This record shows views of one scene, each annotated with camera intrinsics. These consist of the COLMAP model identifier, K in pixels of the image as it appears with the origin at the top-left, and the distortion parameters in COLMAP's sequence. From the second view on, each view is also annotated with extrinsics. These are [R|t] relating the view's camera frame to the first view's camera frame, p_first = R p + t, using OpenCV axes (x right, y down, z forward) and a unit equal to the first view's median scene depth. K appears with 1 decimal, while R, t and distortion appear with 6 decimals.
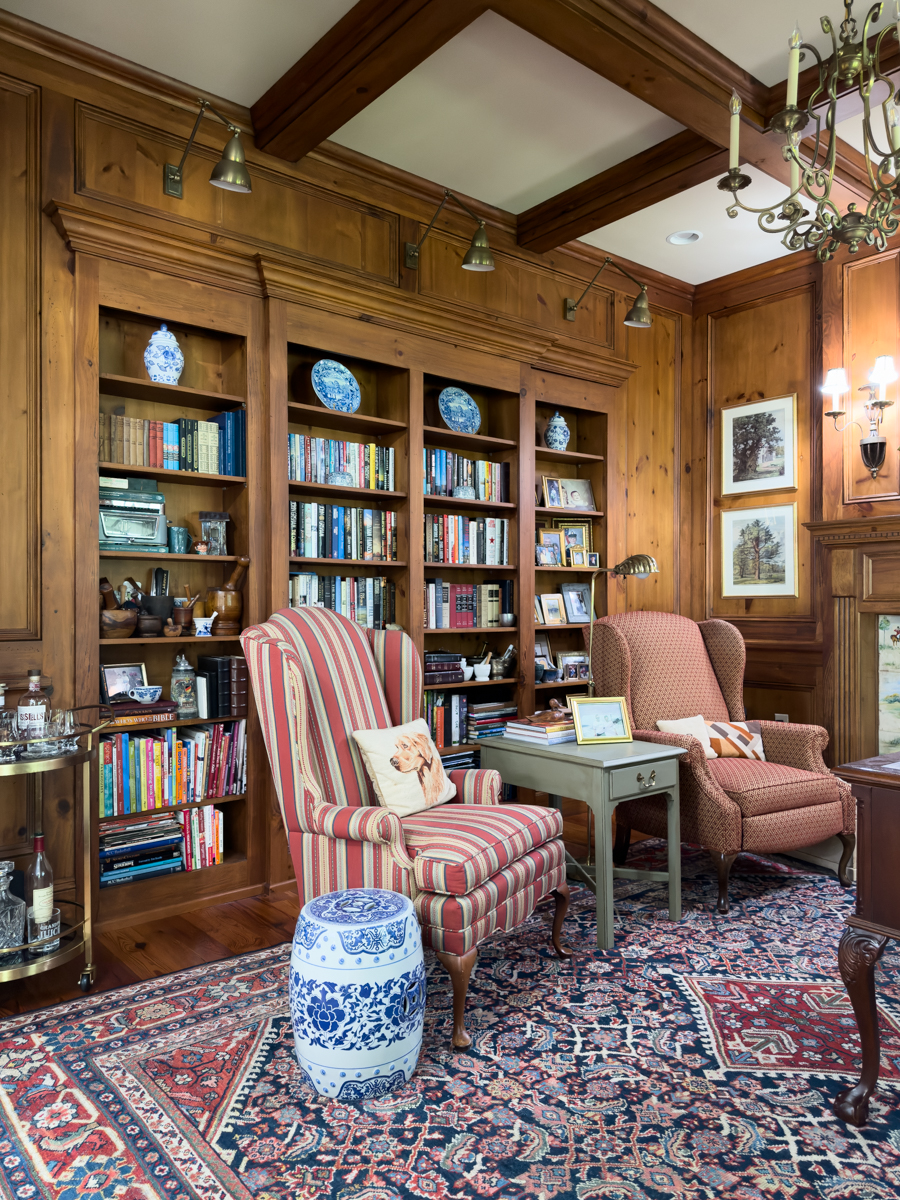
lens RADIAL K [[854.4, 0, 448.1], [0, 854.4, 607.1], [0, 0, 1]] dist [0.074024, -0.085823]
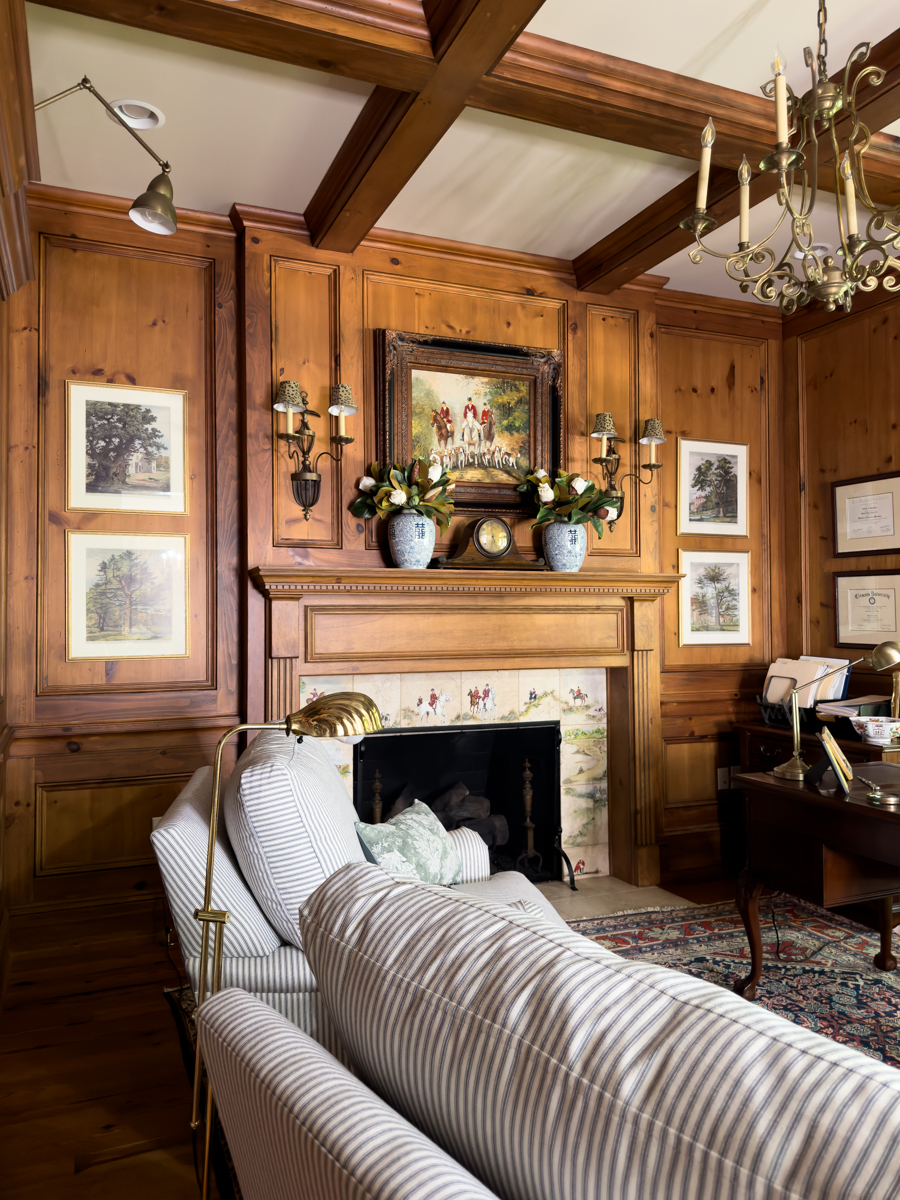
lens RADIAL K [[874.9, 0, 501.1], [0, 874.9, 597.2], [0, 0, 1]] dist [0.166552, -0.262899]
pose [[0.292730, 0.026883, 0.955817, -0.553719], [0.001275, 0.999593, -0.028505, -0.085473], [-0.956194, 0.009562, 0.292577, 1.020050]]
